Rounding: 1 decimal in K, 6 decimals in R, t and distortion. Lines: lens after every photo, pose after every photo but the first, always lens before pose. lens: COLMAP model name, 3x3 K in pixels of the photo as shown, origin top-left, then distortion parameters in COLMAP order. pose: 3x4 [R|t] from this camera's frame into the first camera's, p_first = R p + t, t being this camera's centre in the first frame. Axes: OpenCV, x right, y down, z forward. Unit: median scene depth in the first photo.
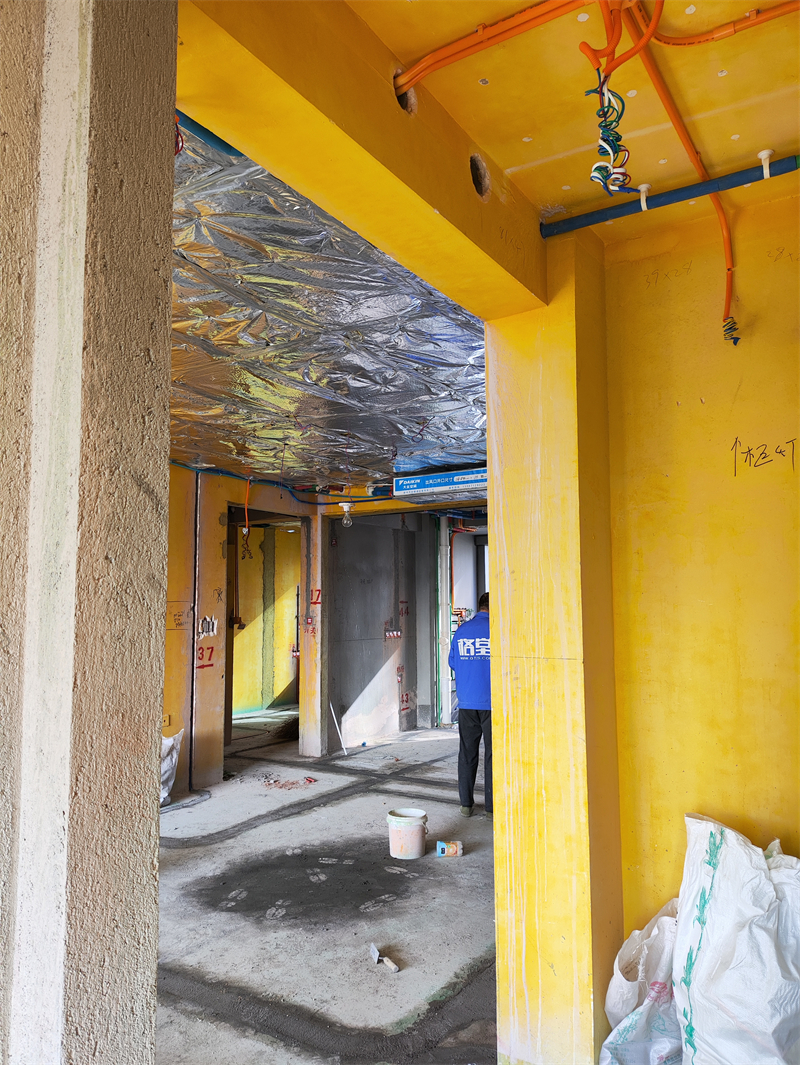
lens RADIAL K [[790.6, 0, 392.0], [0, 790.6, 533.5], [0, 0, 1]] dist [0.054966, -0.101799]
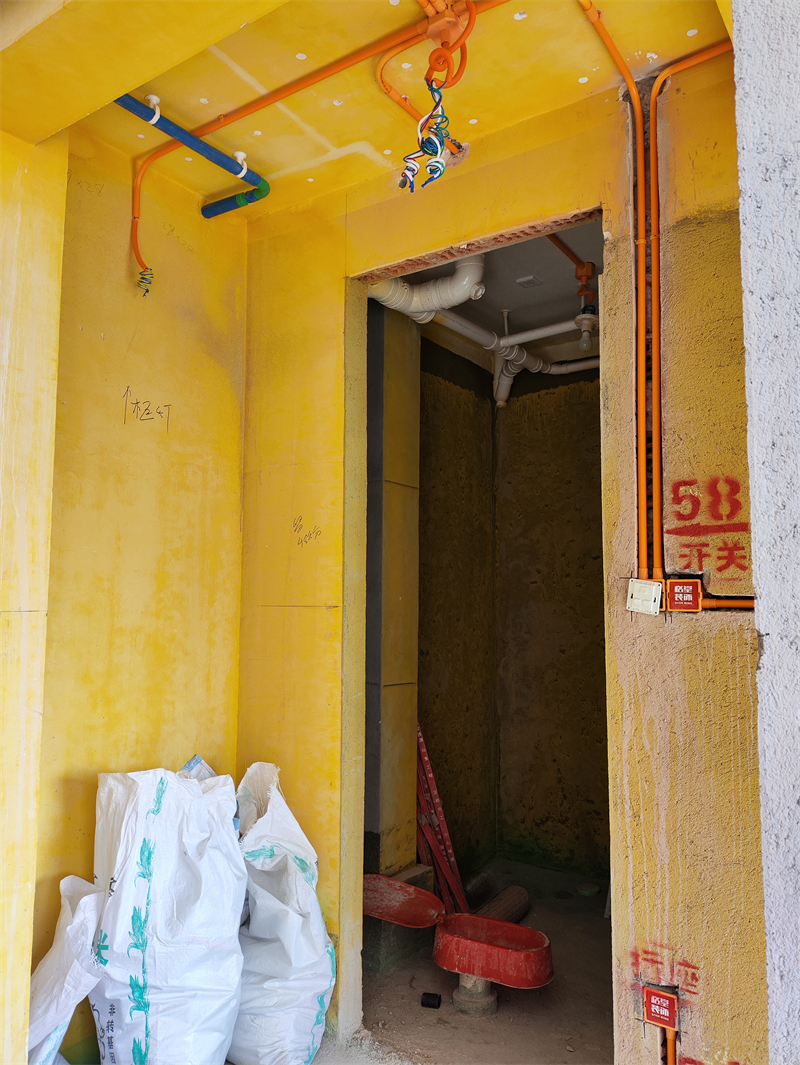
lens RADIAL K [[790.6, 0, 392.0], [0, 790.6, 533.5], [0, 0, 1]] dist [0.054966, -0.101799]
pose [[0.019713, 0.085320, 0.996159, -0.543176], [-0.095896, 0.991920, -0.083059, 0.114847], [-0.995196, -0.093891, 0.027735, 0.641642]]
